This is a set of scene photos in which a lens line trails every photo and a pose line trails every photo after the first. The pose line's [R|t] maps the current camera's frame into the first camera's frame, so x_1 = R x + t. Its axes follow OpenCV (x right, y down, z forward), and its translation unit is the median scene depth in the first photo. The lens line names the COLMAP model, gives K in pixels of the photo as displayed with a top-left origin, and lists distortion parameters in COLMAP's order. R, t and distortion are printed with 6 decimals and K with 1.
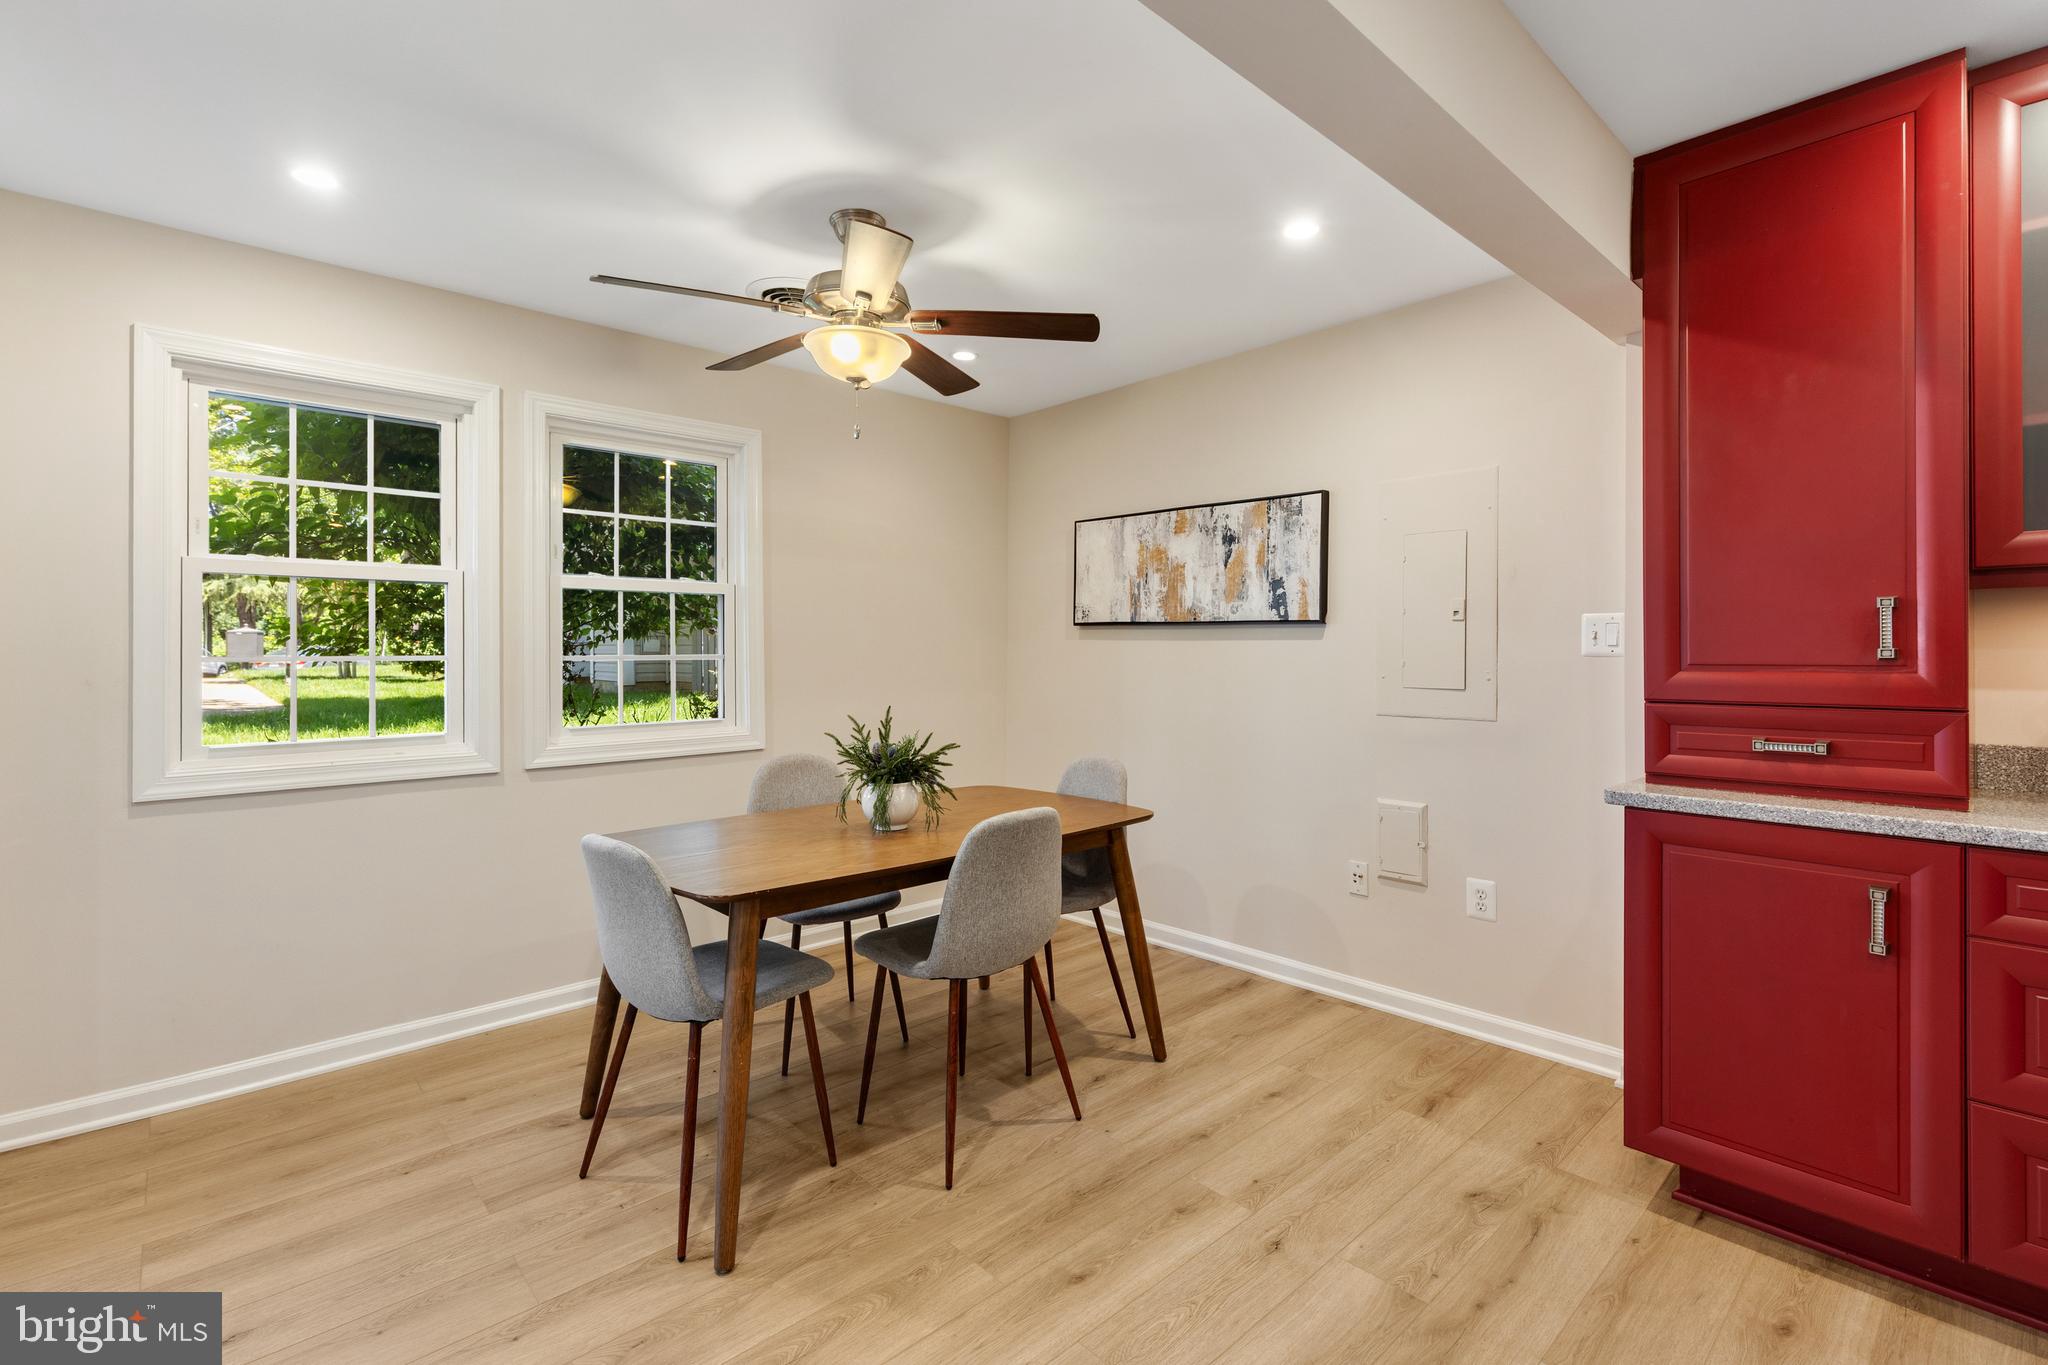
lens RADIAL K [[916.2, 0, 1021.4], [0, 916.2, 653.1], [0, 0, 1]] dist [0.006182, -0.001339]
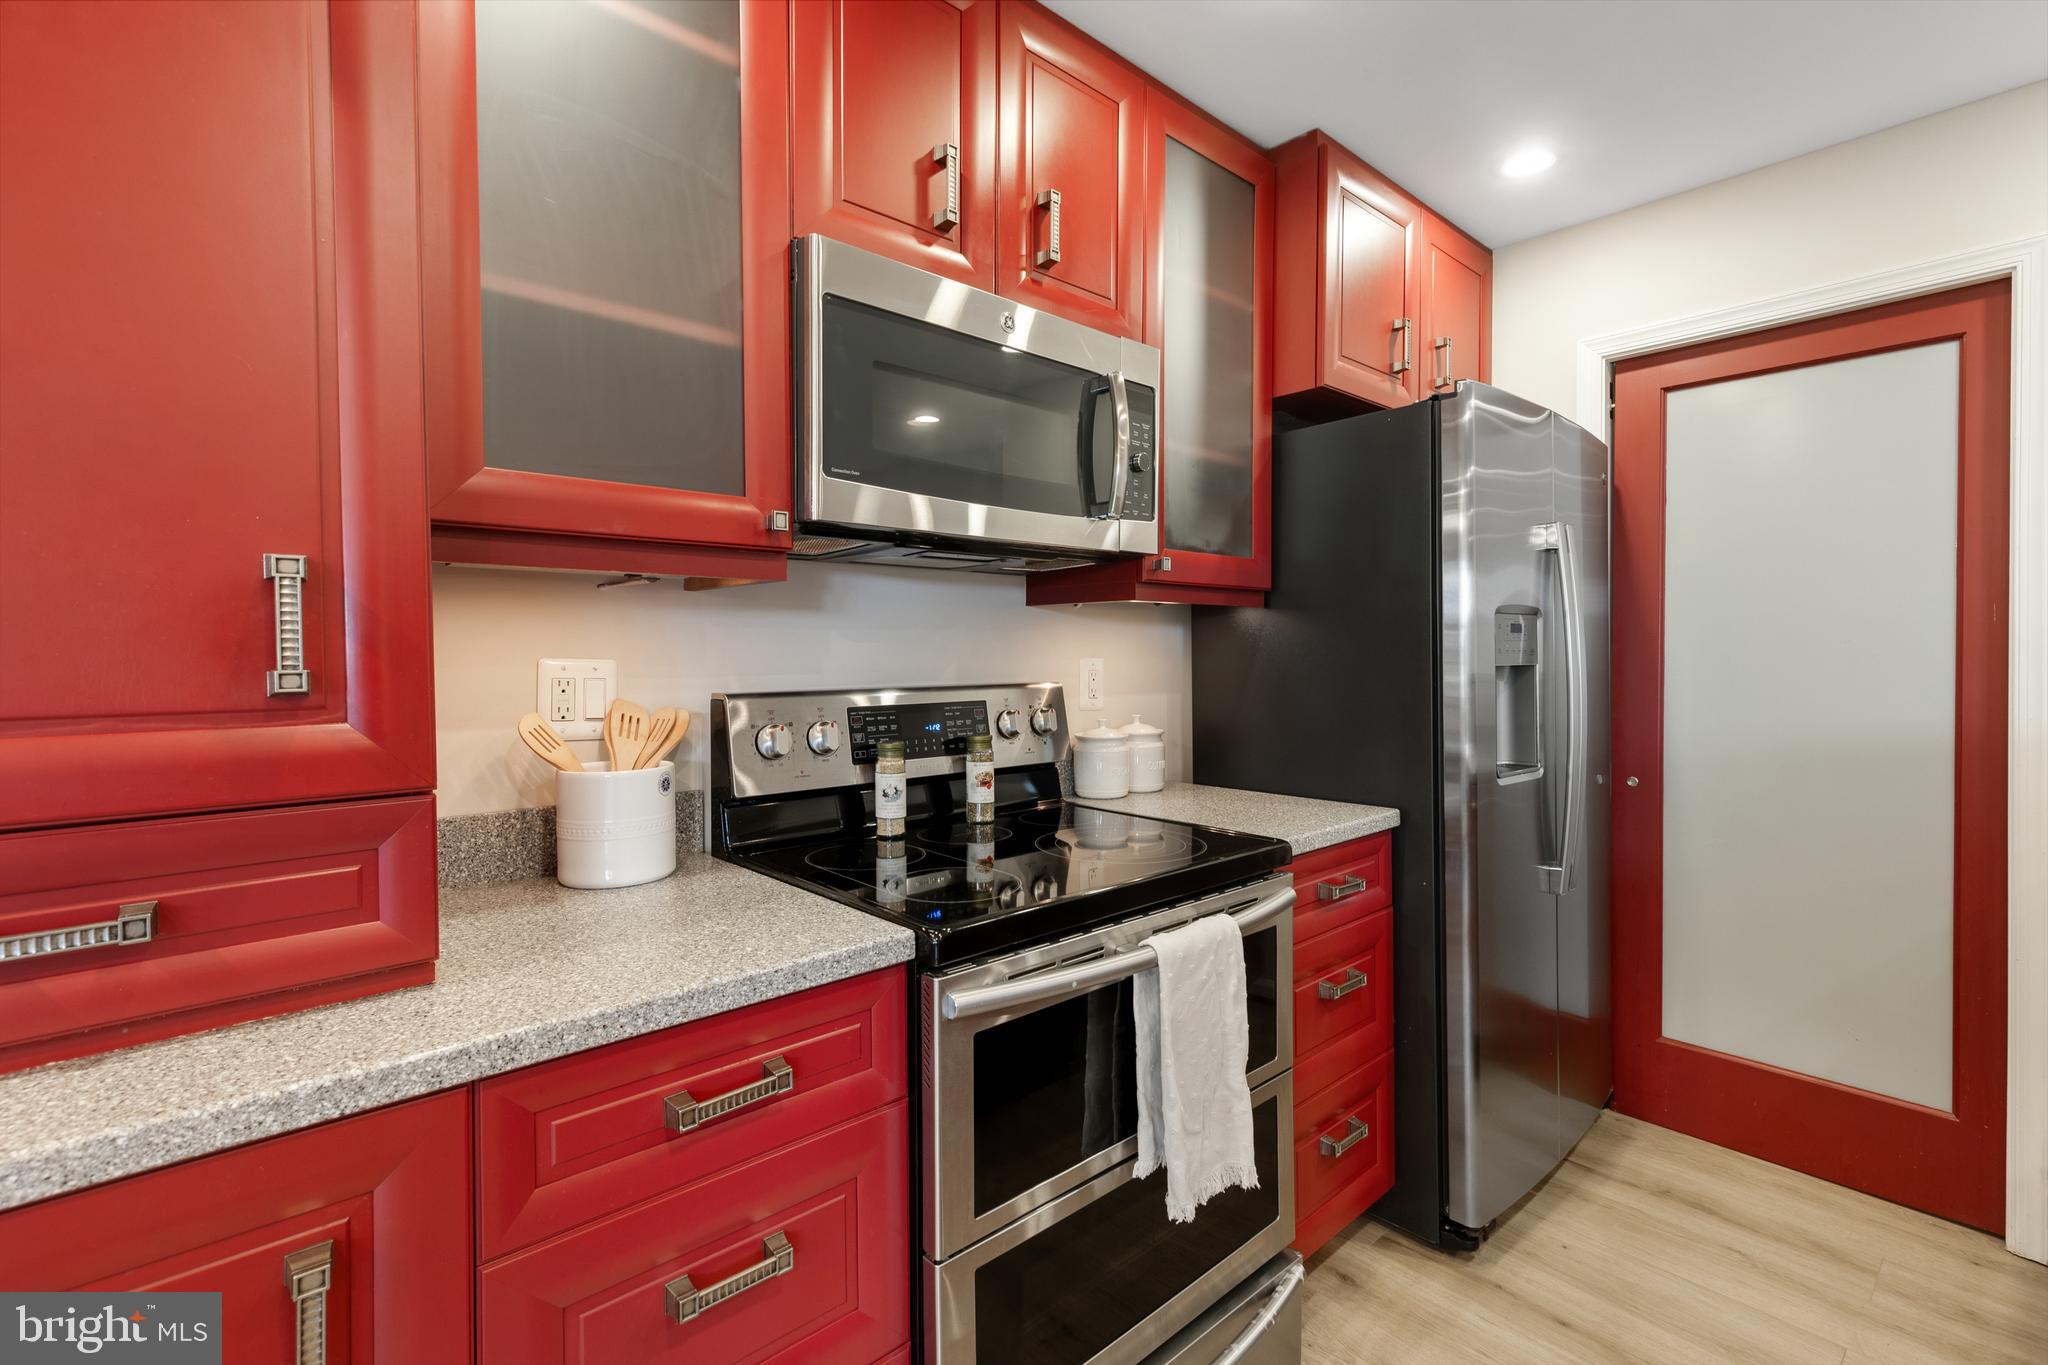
lens RADIAL K [[916.2, 0, 1022.9], [0, 916.2, 664.9], [0, 0, 1]] dist [0.006182, -0.001339]
pose [[0.021716, -0.008724, 0.999726, 0.269557], [0.009553, 0.999918, 0.008518, -0.004368], [-0.999719, 0.009366, 0.021798, 0.340172]]
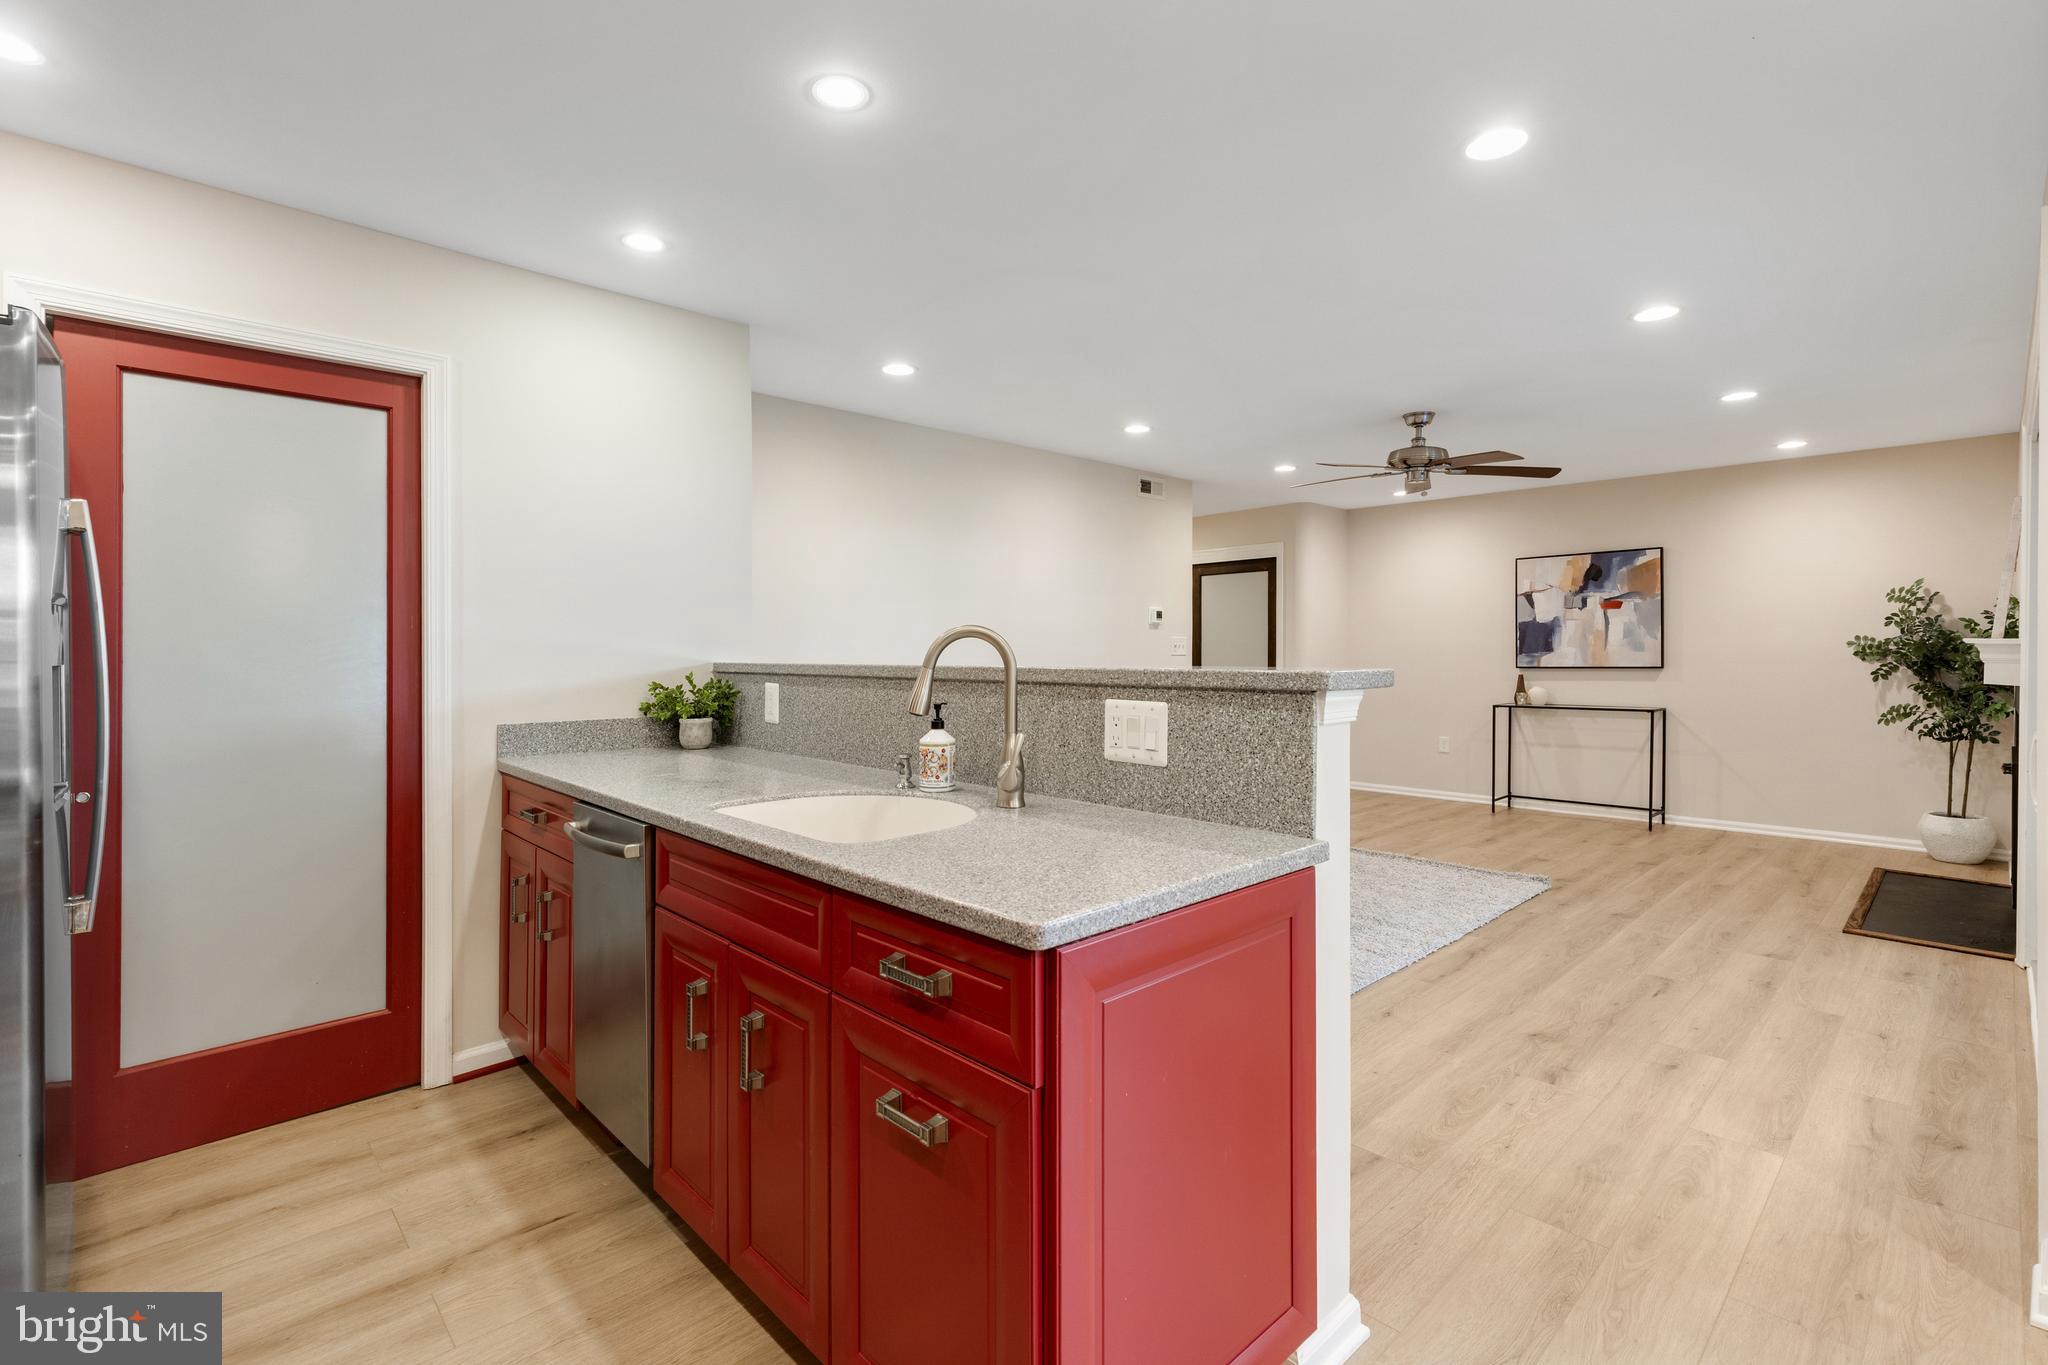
lens RADIAL K [[916.2, 0, 1035.1], [0, 916.2, 643.2], [0, 0, 1]] dist [0.006182, -0.001339]
pose [[-0.999684, 0.007902, -0.023855, 0.349887], [0.007890, 0.999969, 0.000627, -0.003972], [0.023859, 0.000438, -0.999715, 0.531426]]
